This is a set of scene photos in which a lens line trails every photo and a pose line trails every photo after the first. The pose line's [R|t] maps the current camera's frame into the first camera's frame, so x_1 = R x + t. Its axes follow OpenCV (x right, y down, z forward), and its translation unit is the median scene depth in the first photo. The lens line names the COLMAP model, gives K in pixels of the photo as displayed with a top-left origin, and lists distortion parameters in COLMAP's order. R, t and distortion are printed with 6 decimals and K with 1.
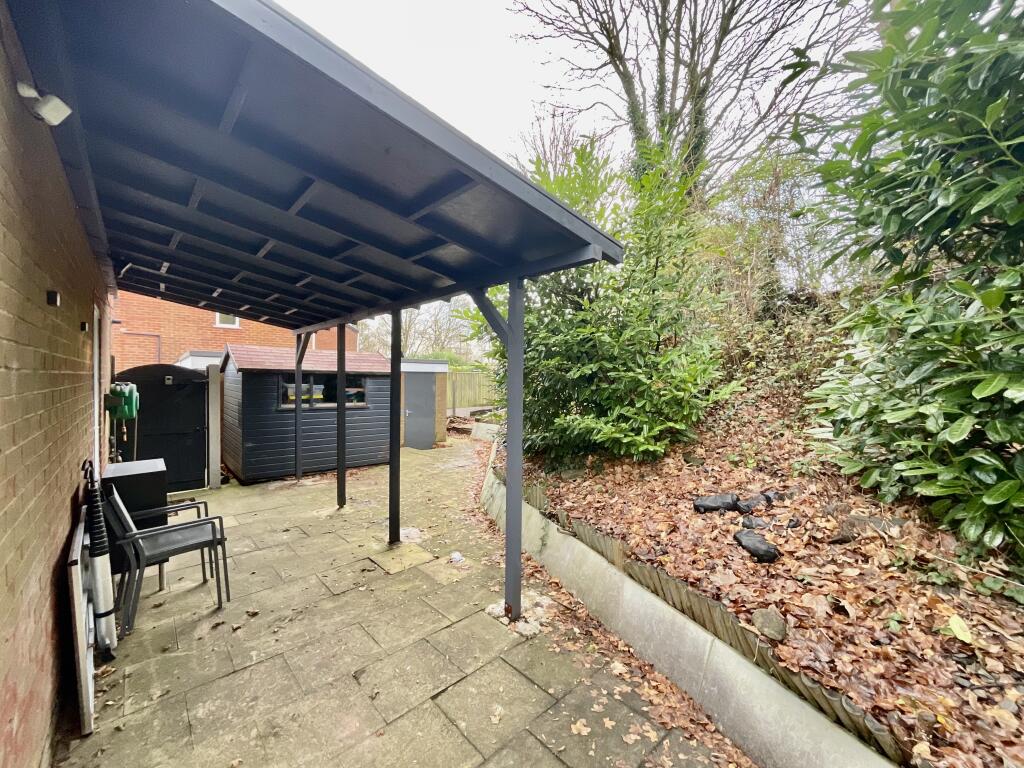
lens RADIAL K [[415.0, 0, 512.9], [0, 415.0, 384.5], [0, 0, 1]] dist [0.000645, -0.001350]
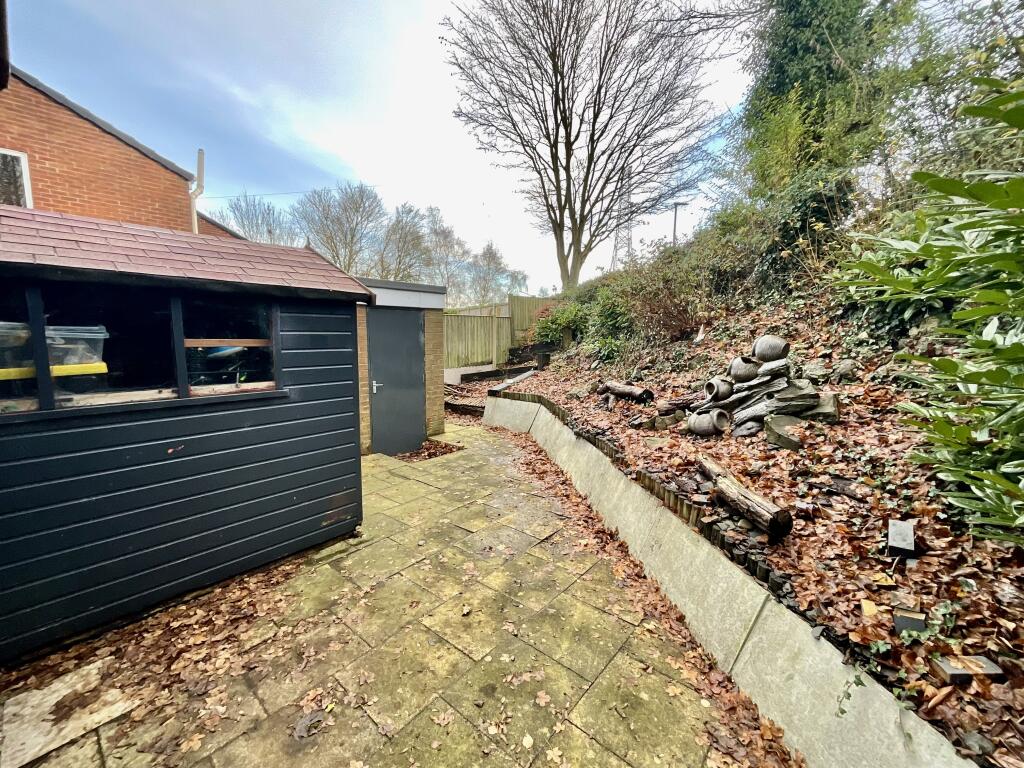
lens RADIAL K [[415.0, 0, 511.4], [0, 415.0, 383.7], [0, 0, 1]] dist [0.000645, -0.001350]
pose [[0.992107, -0.017290, 0.124196, -0.209682], [0.002852, 0.993304, 0.115498, 0.007541], [-0.125362, -0.114233, 0.985513, 0.656339]]
